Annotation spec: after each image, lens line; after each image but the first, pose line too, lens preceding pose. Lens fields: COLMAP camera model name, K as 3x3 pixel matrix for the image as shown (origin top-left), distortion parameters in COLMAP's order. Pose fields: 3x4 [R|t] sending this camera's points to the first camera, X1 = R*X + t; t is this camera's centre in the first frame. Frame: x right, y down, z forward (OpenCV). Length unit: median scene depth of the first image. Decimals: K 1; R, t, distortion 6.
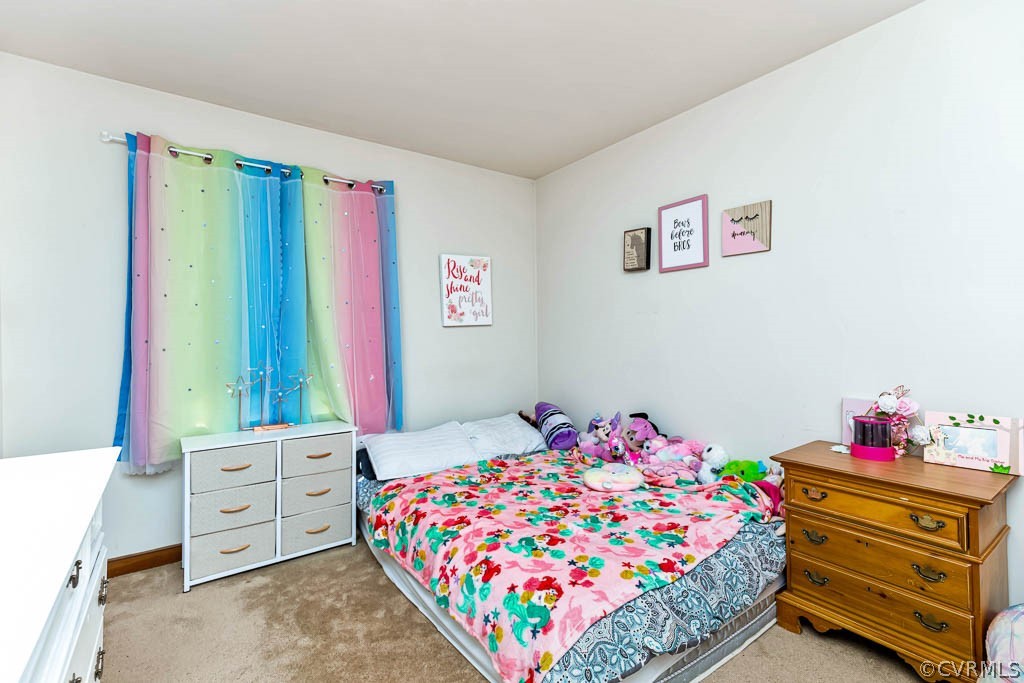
lens RADIAL K [[467.4, 0, 512.0], [0, 467.4, 341.5], [0, 0, 1]] dist [0.002349, 0.000307]
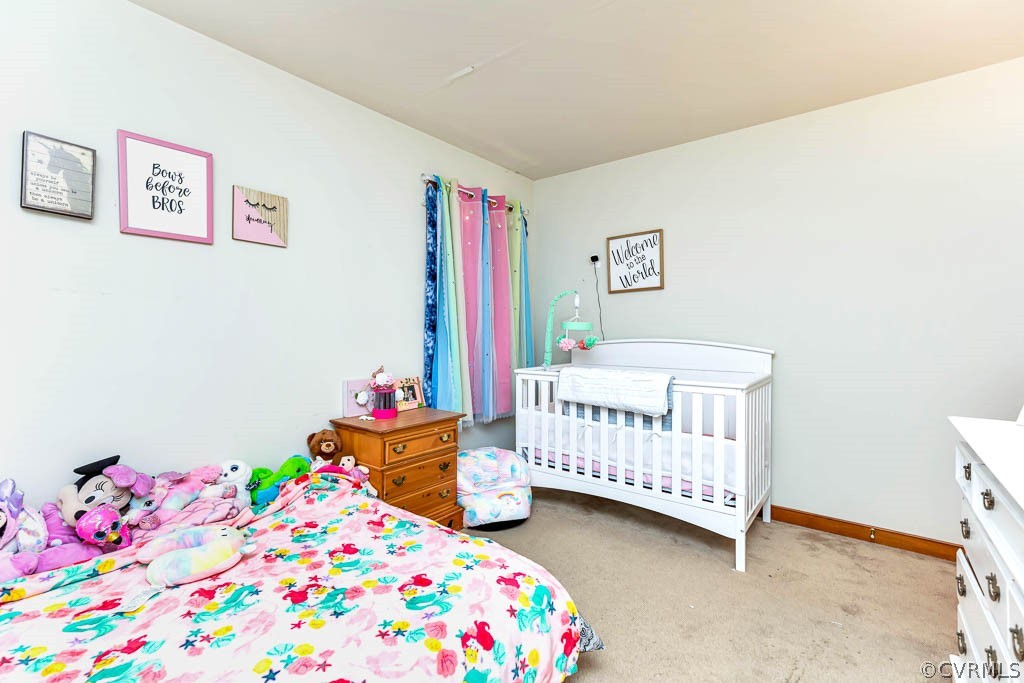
lens RADIAL K [[462.5, 0, 512.0], [0, 462.5, 341.5], [0, 0, 1]] dist [0.023051, 0.000077]
pose [[-0.280688, -0.010709, 0.959739, -0.583238], [0.016335, 0.999740, 0.015933, 0.001394], [-0.959660, 0.020150, -0.280440, 0.857967]]
